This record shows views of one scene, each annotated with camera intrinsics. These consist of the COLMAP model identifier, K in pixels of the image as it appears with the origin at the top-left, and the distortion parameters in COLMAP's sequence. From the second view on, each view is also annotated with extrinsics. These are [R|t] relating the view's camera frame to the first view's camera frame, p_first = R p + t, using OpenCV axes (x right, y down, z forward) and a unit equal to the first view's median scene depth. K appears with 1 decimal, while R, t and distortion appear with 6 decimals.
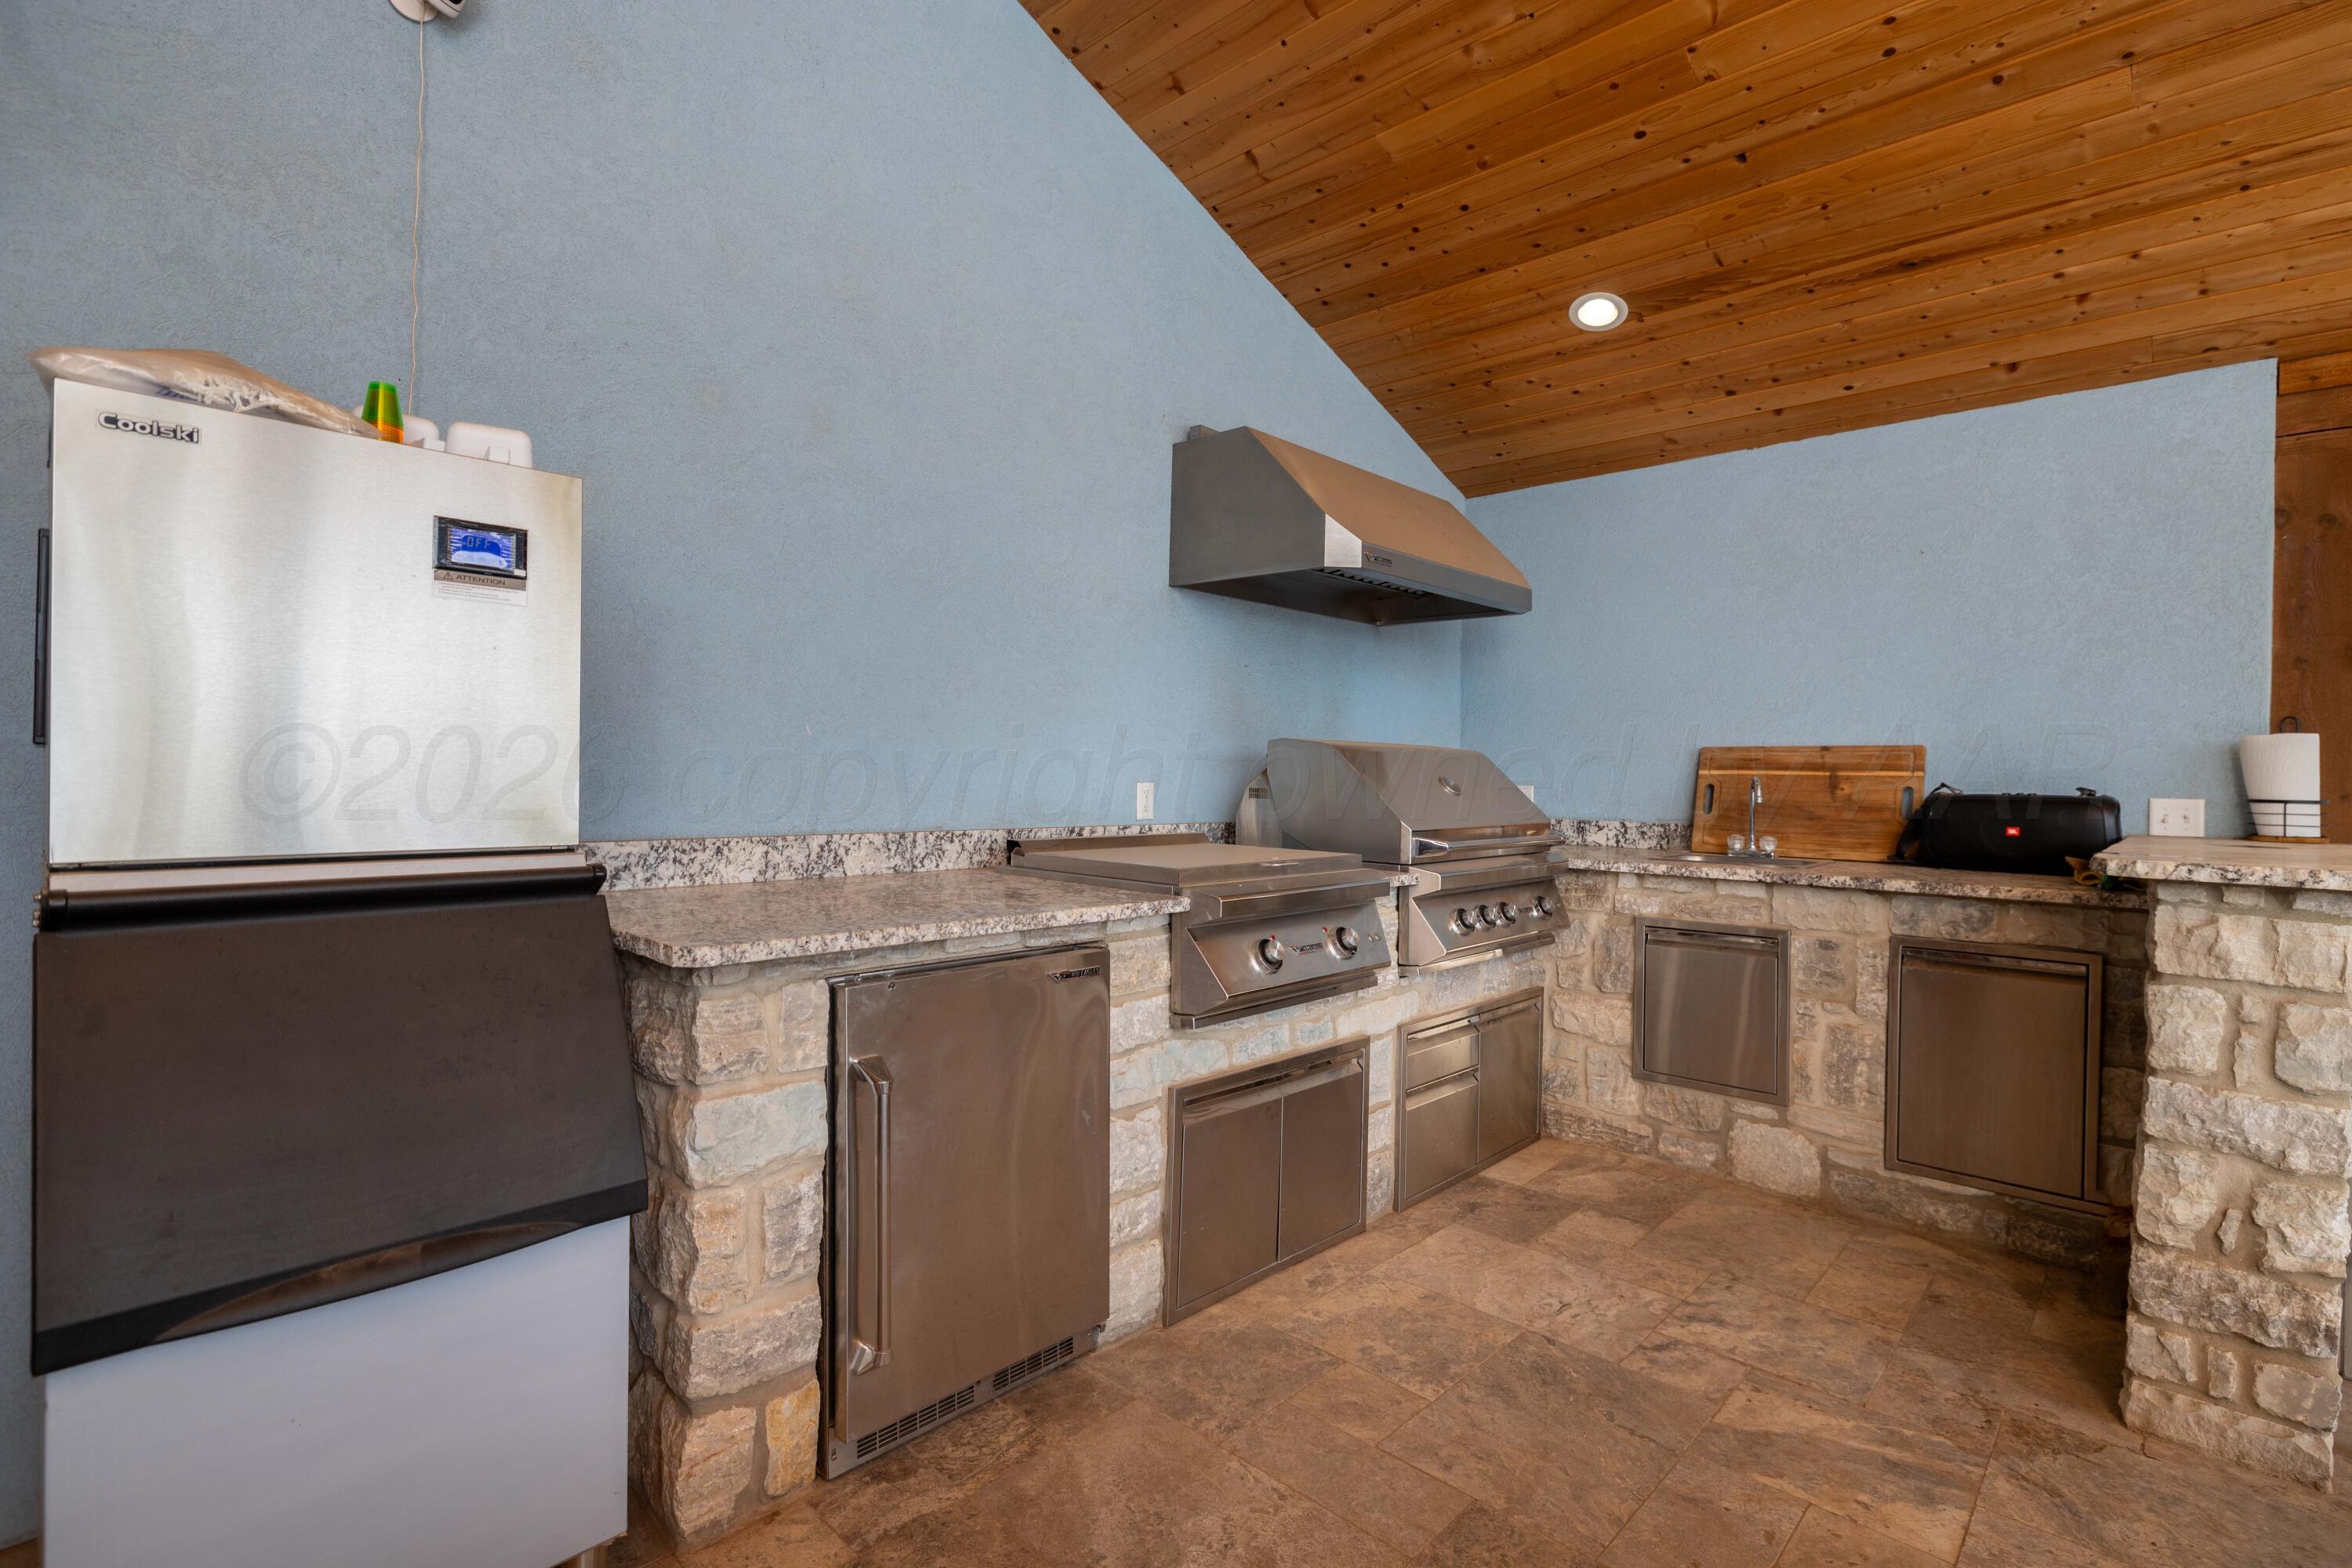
lens RADIAL K [[1080.4, 0, 1177.6], [0, 1080.4, 780.3], [0, 0, 1]] dist [0.001683, -0.000292]
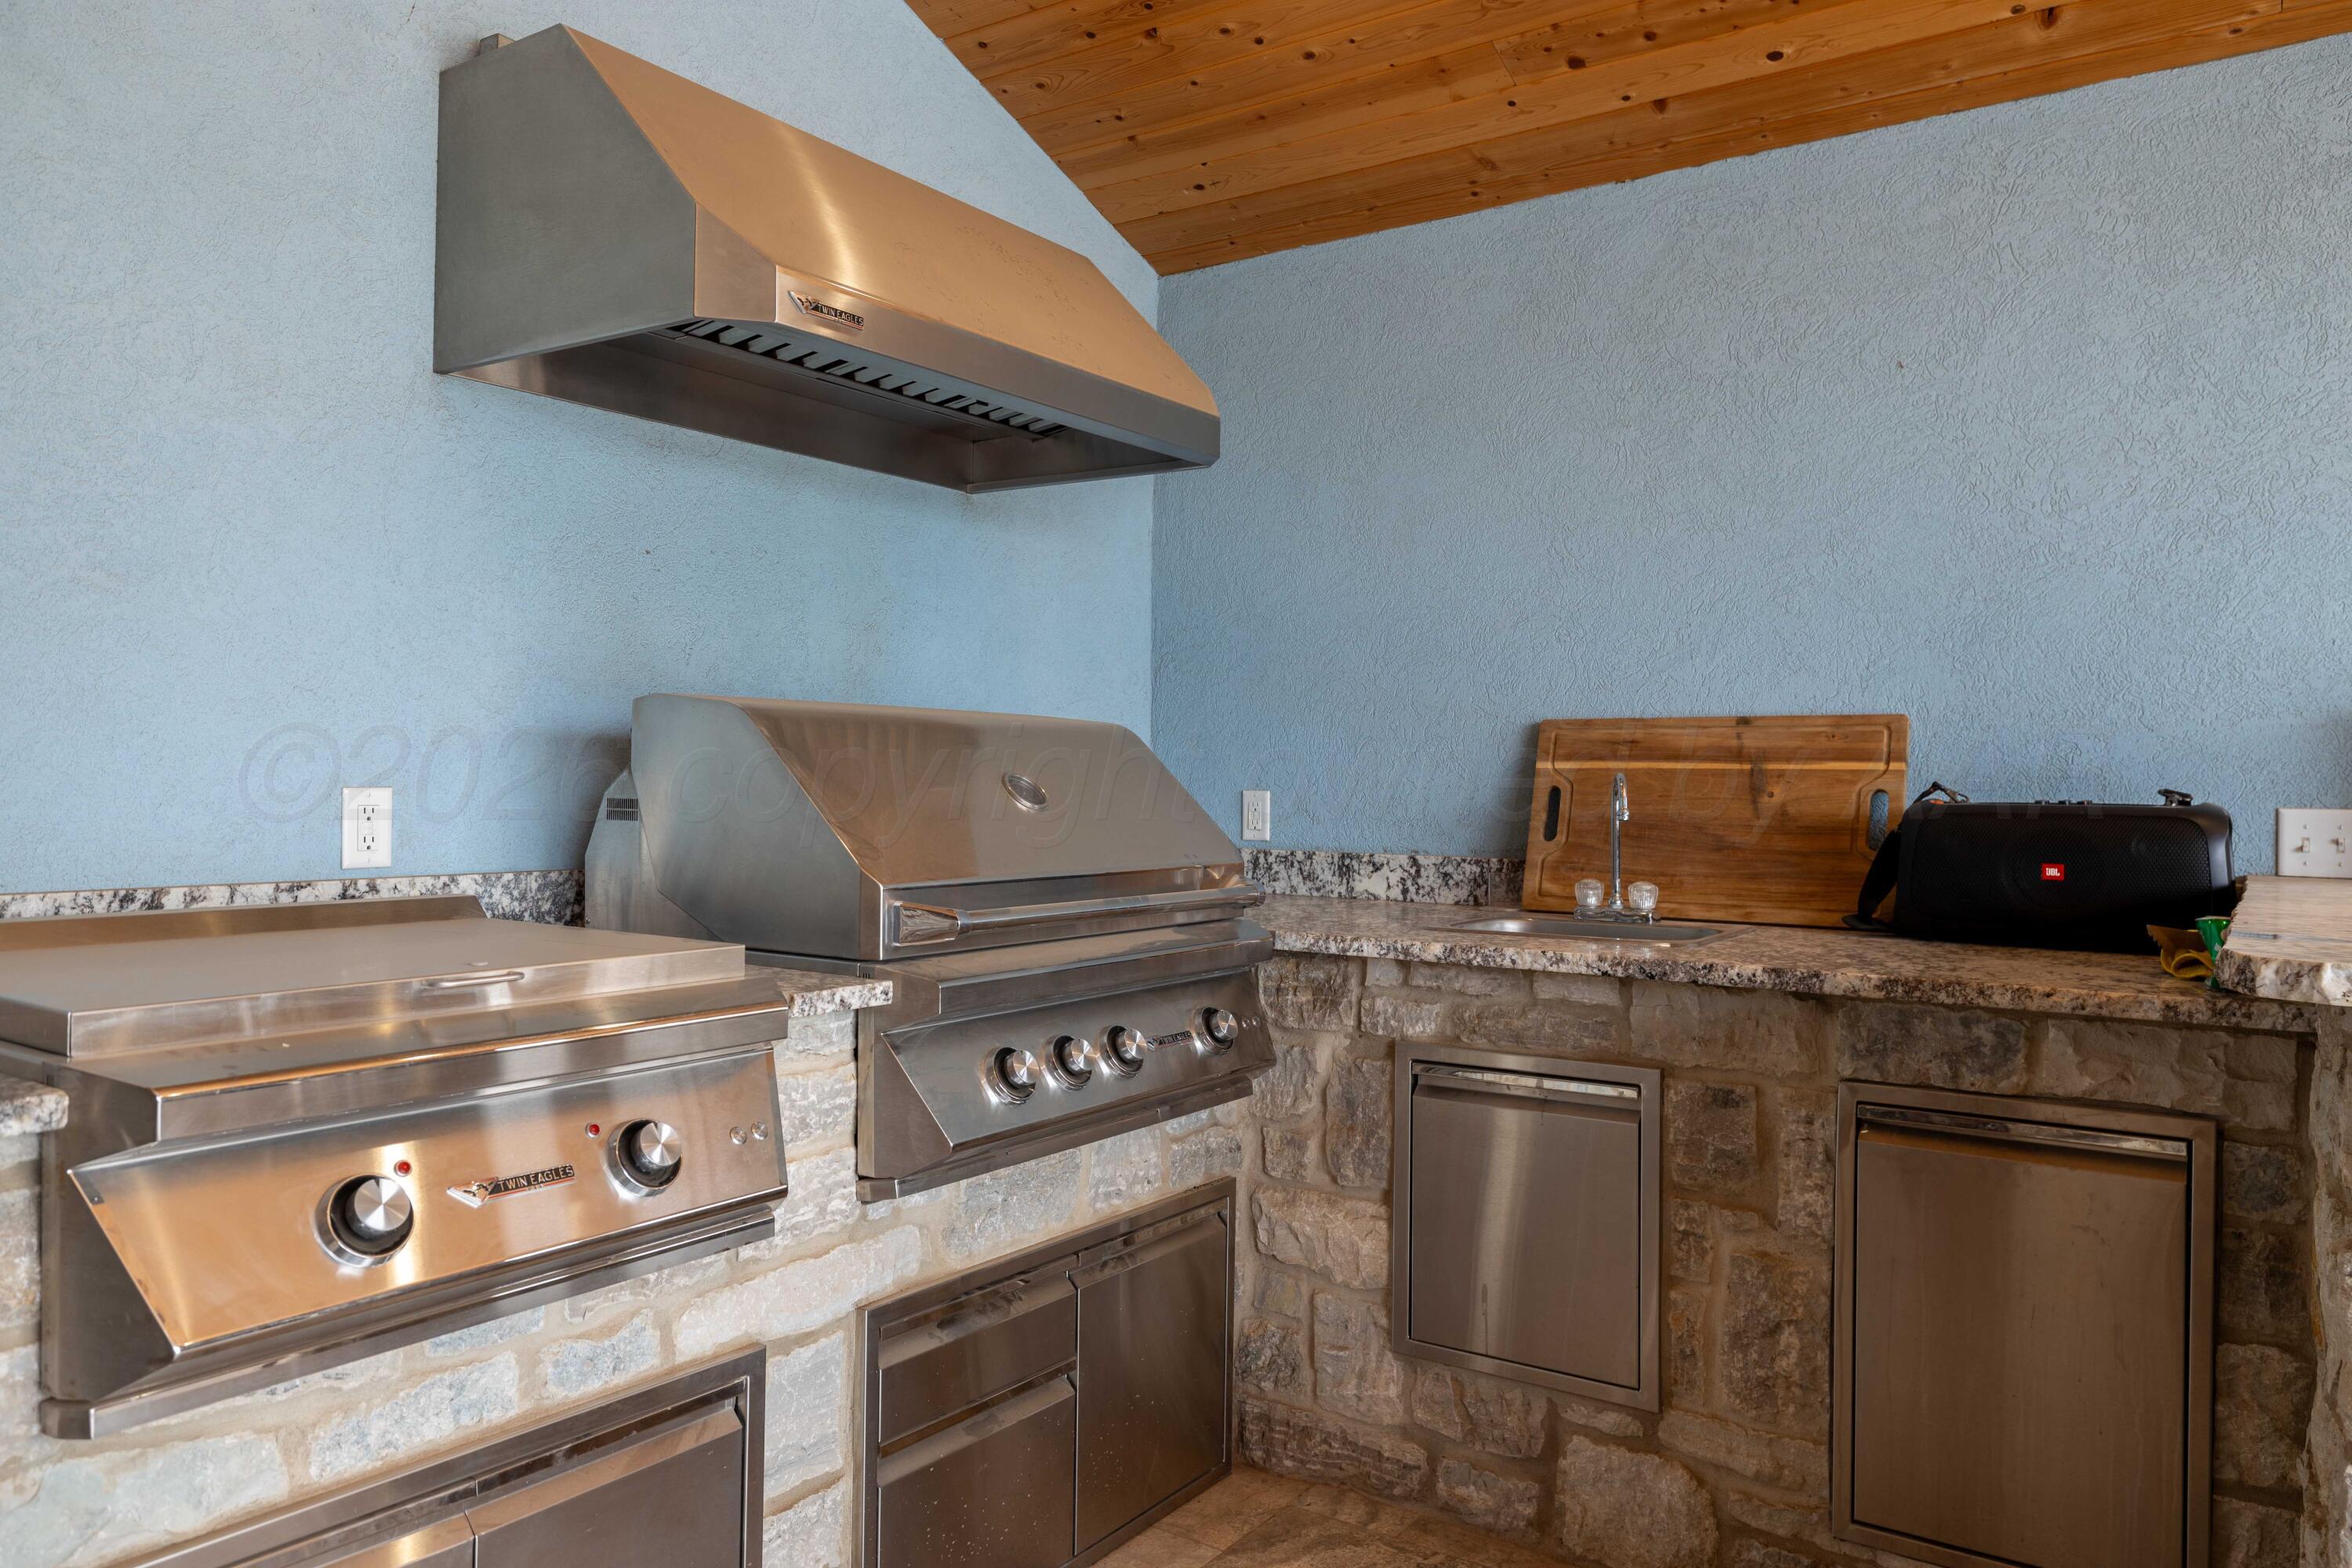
lens RADIAL K [[1583.5, 0, 1169.3], [0, 1583.5, 785.9], [0, 0, 1]] dist [0.005595, 0.001765]
pose [[0.988718, -0.004222, 0.149730, 0.205190], [0.004369, 0.999990, -0.000649, 0.003153], [-0.149725, 0.001296, 0.988727, 0.266256]]
